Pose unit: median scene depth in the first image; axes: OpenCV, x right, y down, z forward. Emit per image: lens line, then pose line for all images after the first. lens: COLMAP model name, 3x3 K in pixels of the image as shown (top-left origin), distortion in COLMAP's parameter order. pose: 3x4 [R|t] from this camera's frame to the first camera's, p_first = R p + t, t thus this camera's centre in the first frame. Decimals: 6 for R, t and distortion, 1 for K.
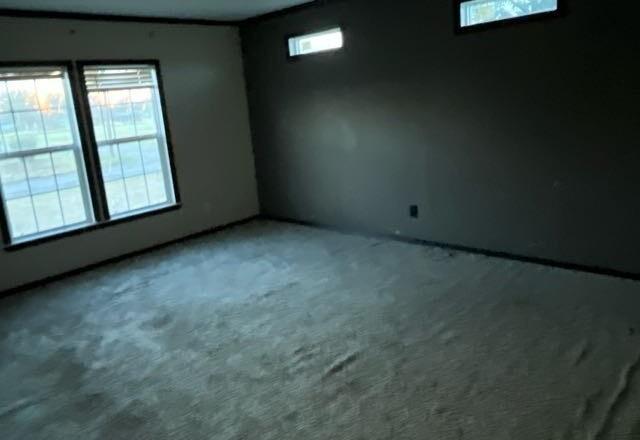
lens RADIAL K [[501.9, 0, 321.4], [0, 501.9, 182.3], [0, 0, 1]] dist [-0.002225, -0.000465]
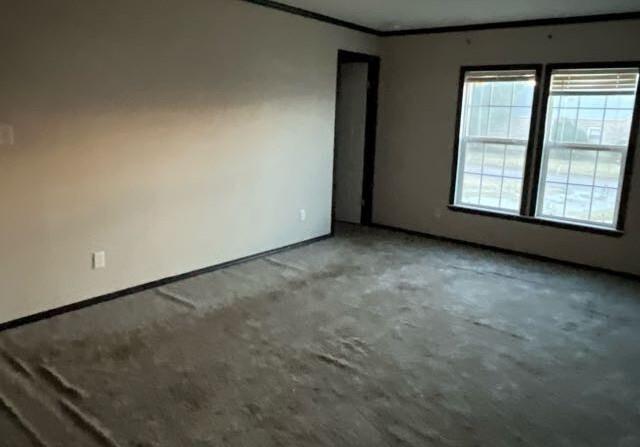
lens RADIAL K [[504.9, 0, 323.6], [0, 504.9, 214.4], [0, 0, 1]] dist [0.002404, -0.001778]
pose [[0.064222, 0.300966, -0.951470, 0.586673], [-0.202606, 0.937514, 0.282876, -0.148915], [0.977152, 0.174606, 0.121186, 0.458520]]
